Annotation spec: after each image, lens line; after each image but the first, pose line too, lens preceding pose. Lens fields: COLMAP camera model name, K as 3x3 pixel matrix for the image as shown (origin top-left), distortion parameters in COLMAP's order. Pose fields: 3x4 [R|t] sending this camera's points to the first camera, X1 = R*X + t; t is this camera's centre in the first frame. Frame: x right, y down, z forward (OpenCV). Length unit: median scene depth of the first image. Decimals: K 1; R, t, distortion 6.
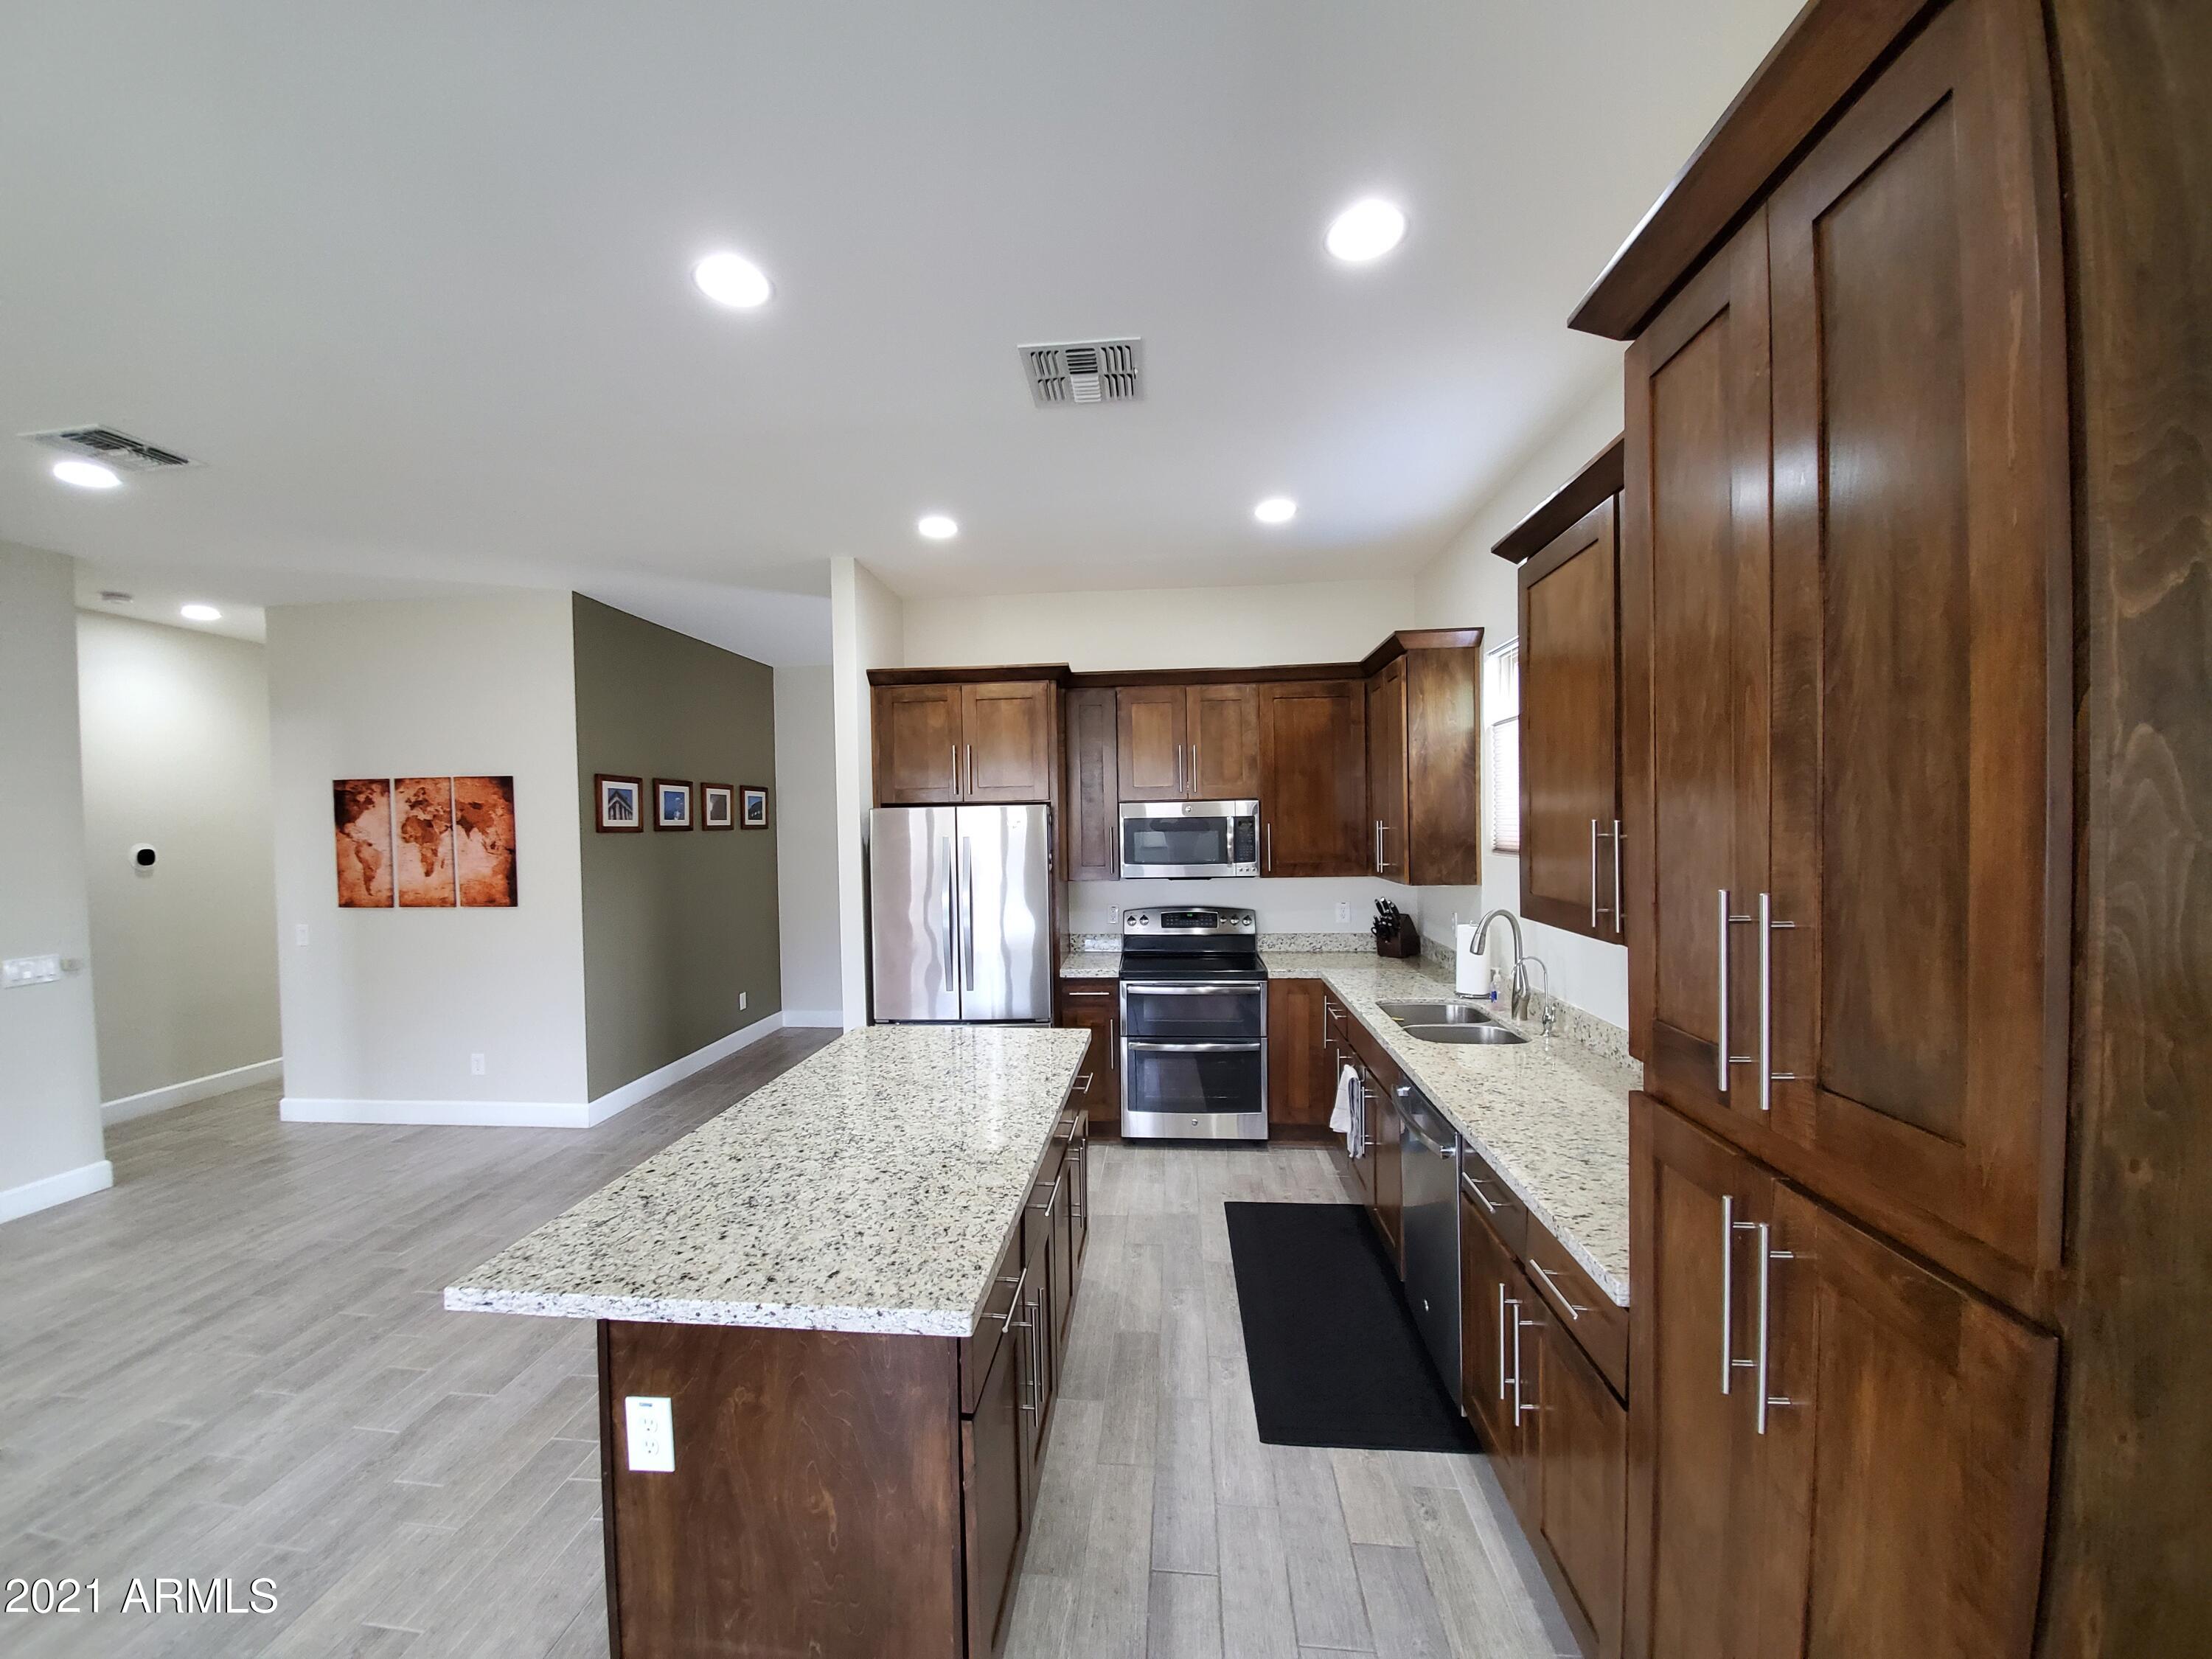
lens RADIAL K [[879.7, 0, 1089.3], [0, 879.7, 841.8], [0, 0, 1]] dist [0.009252, -0.016098]
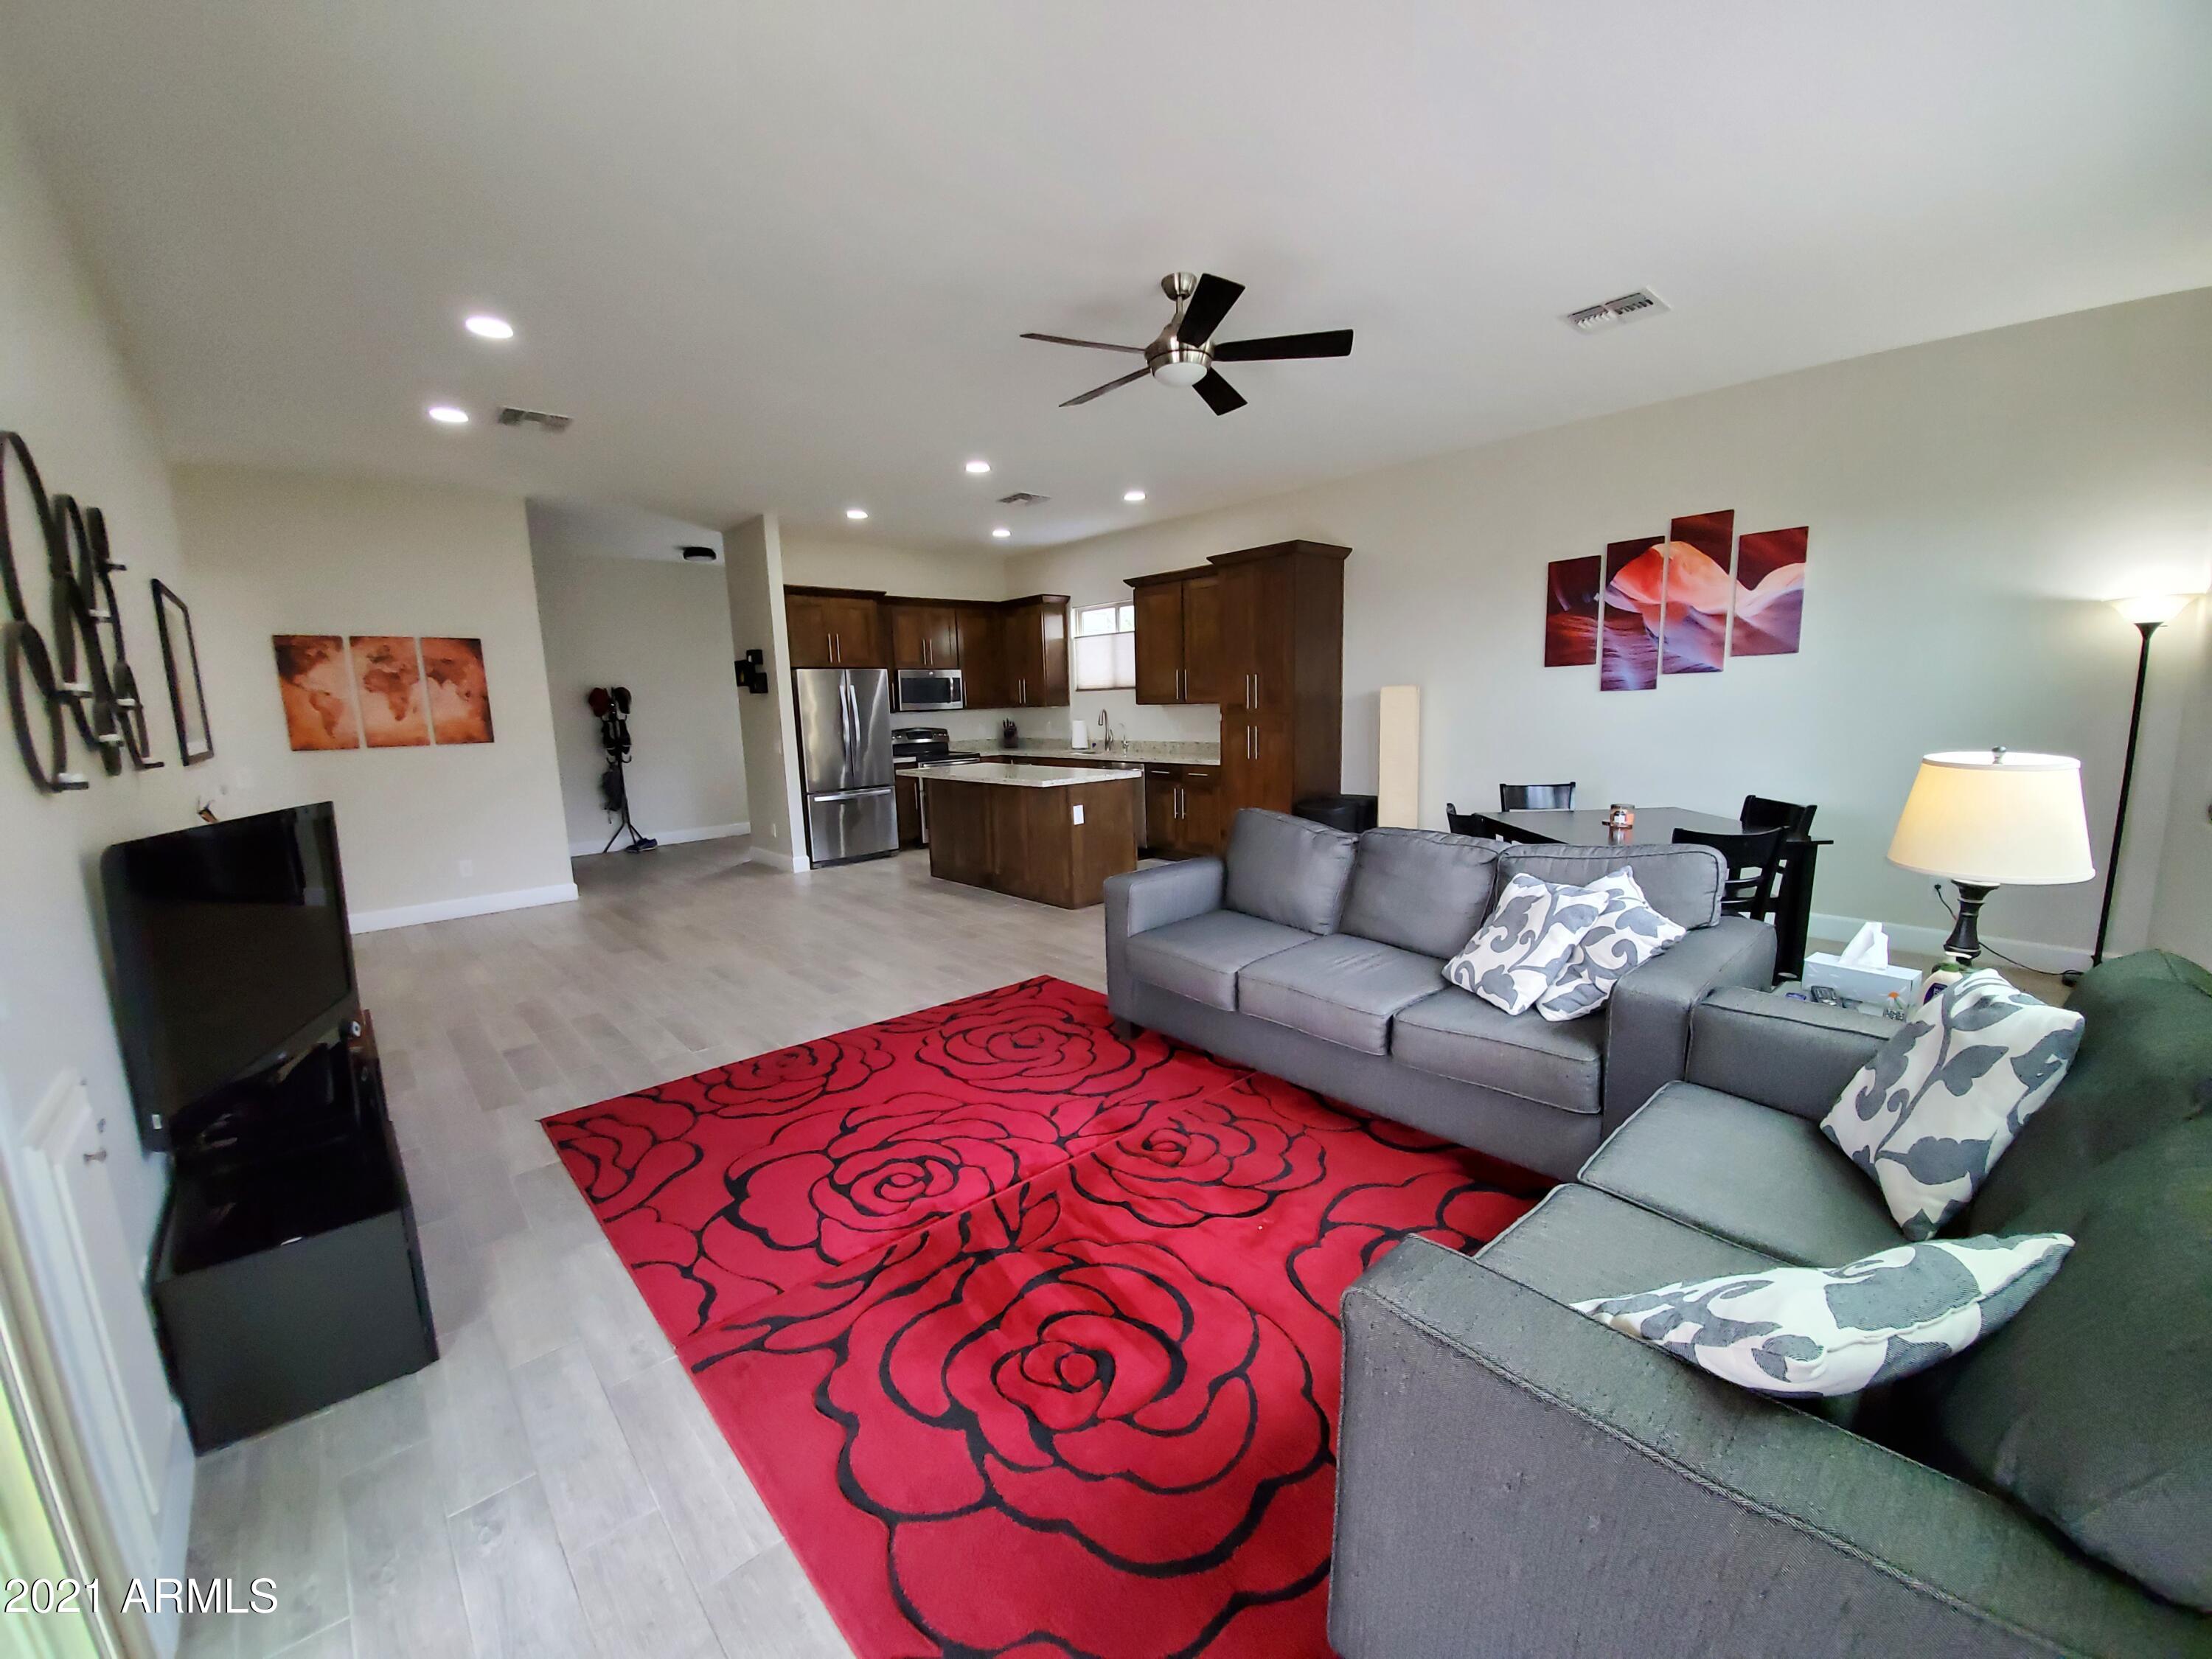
lens RADIAL K [[879.7, 0, 1089.3], [0, 879.7, 841.8], [0, 0, 1]] dist [0.009252, -0.016098]
pose [[0.677904, -0.120270, 0.725246, -1.012669], [0.035594, 0.990740, 0.131028, 0.080719], [-0.734289, -0.063010, 0.675907, -0.525285]]
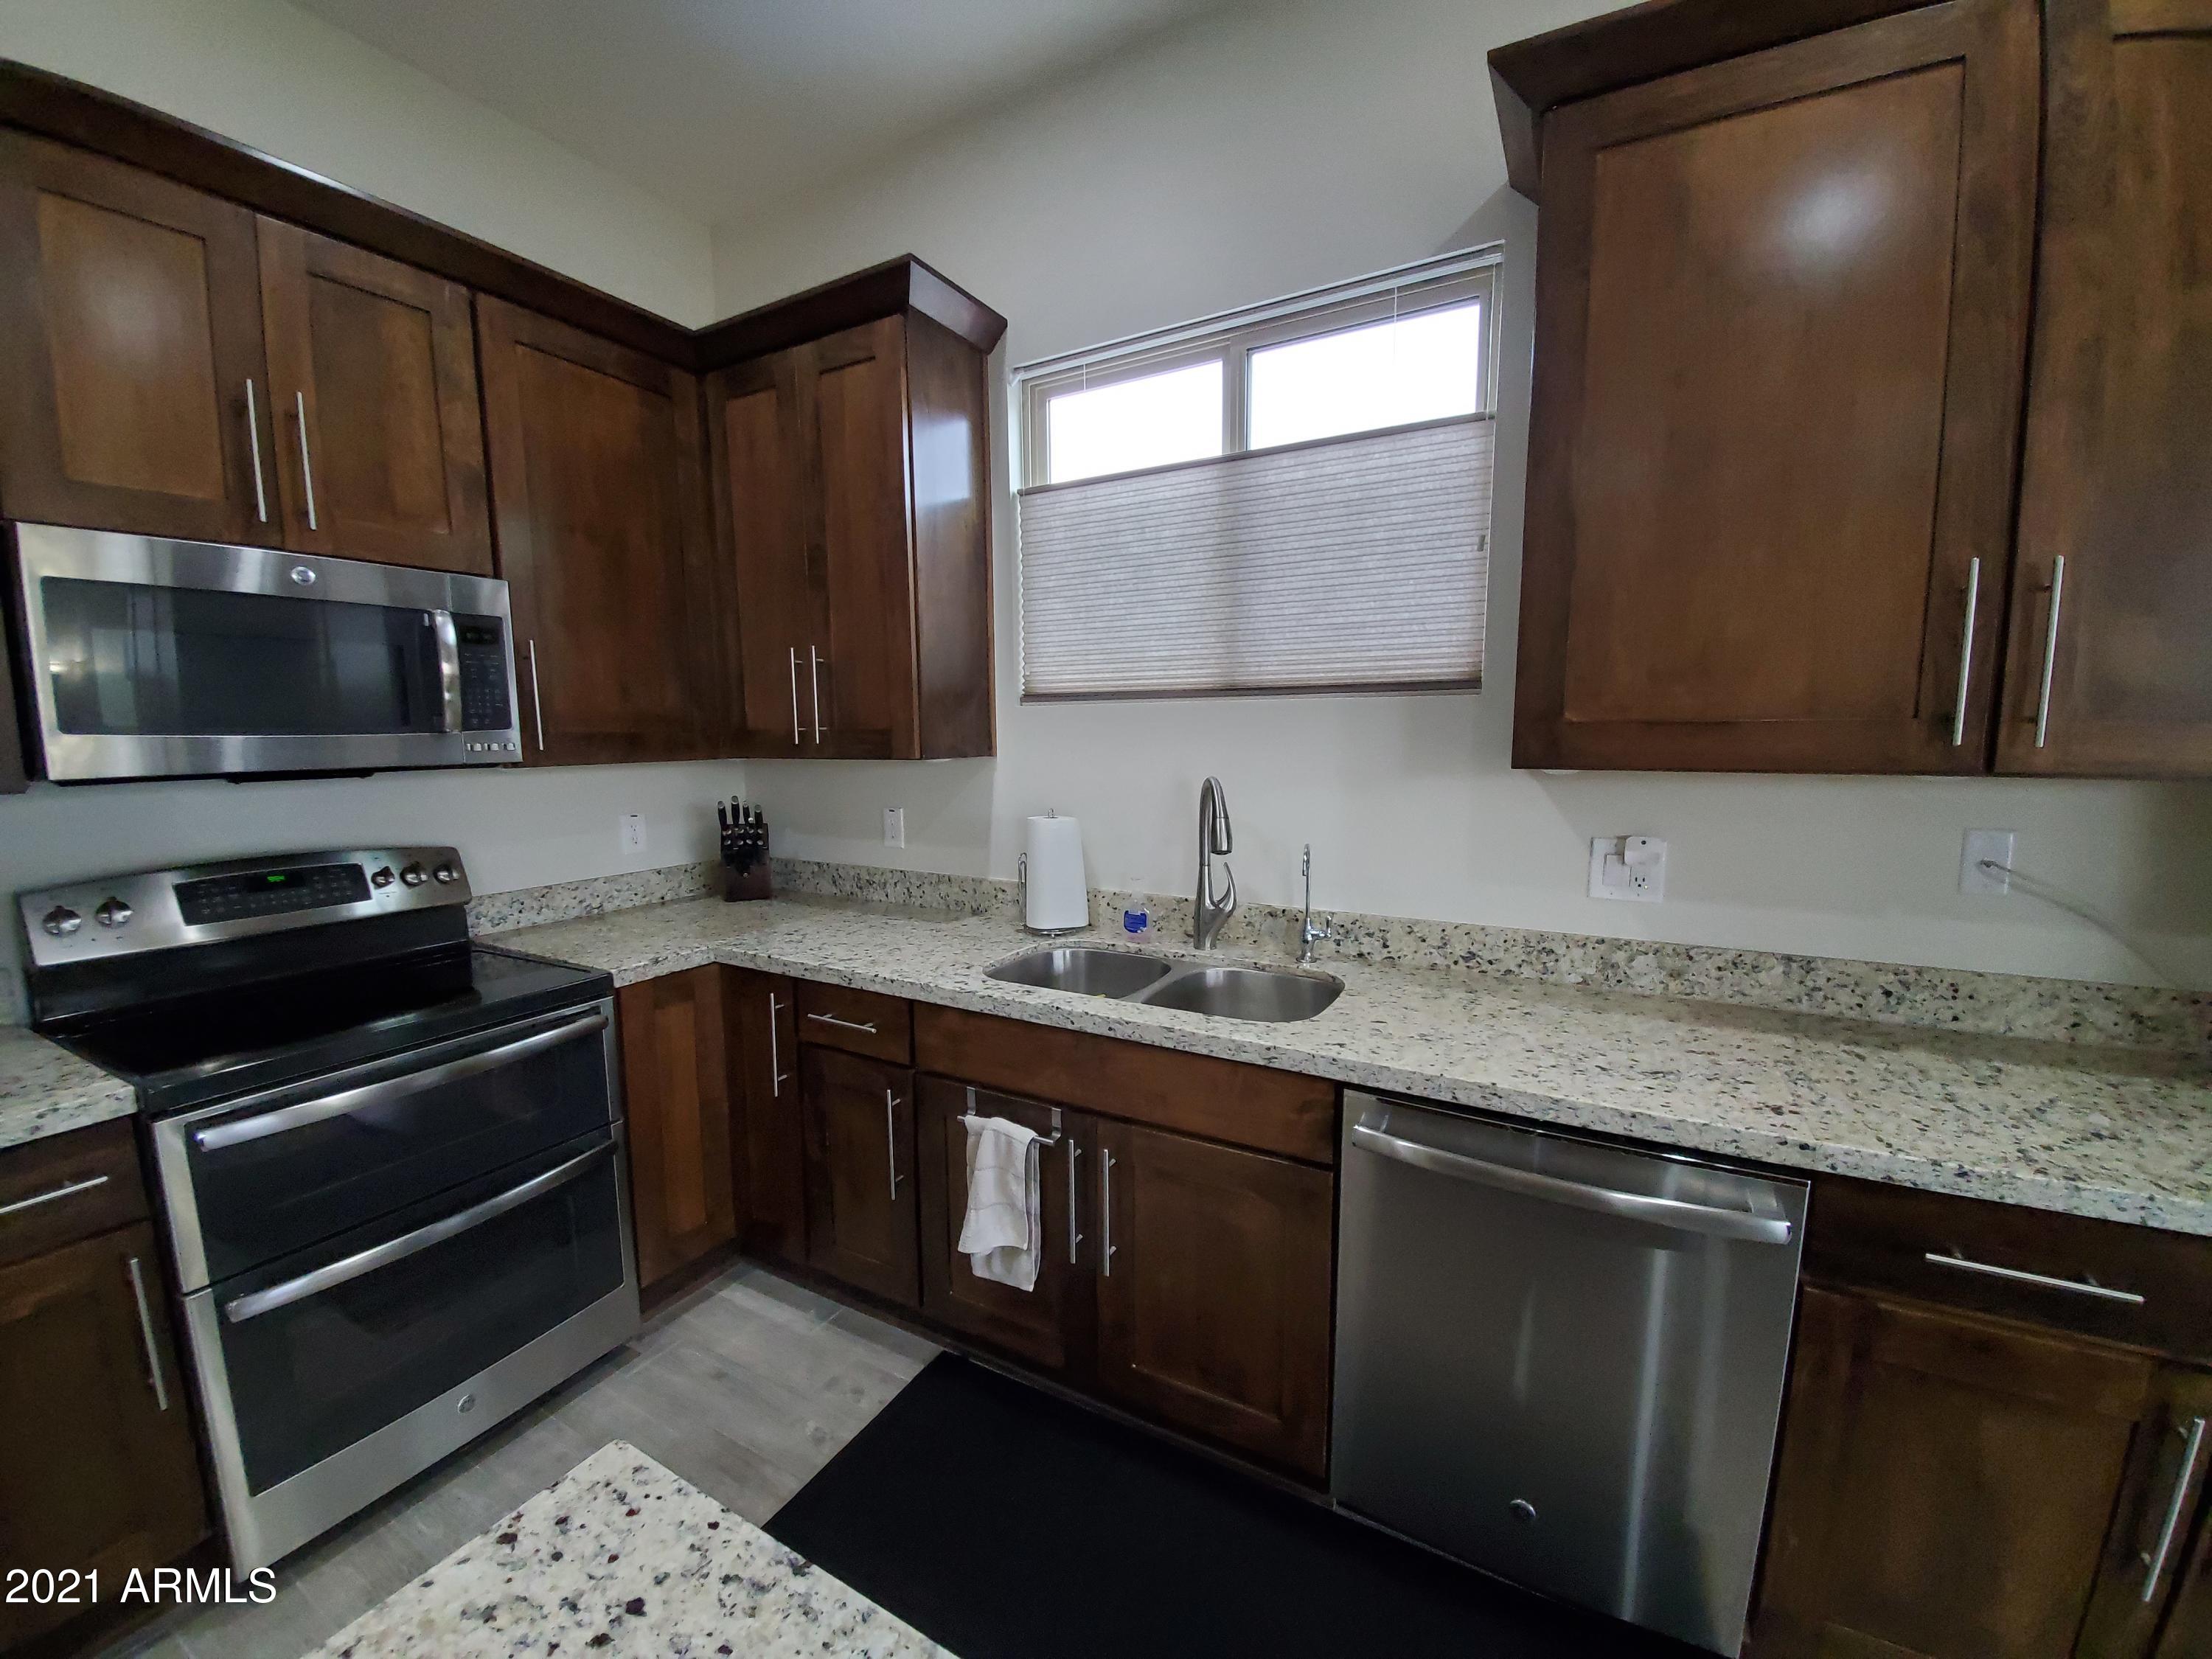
lens RADIAL K [[879.7, 0, 1089.3], [0, 879.7, 841.8], [0, 0, 1]] dist [0.009252, -0.016098]
pose [[0.403155, -0.102326, 0.909393, -0.083328], [0.019258, 0.994458, 0.103360, 0.036055], [-0.914929, -0.024157, 0.402891, 0.538027]]
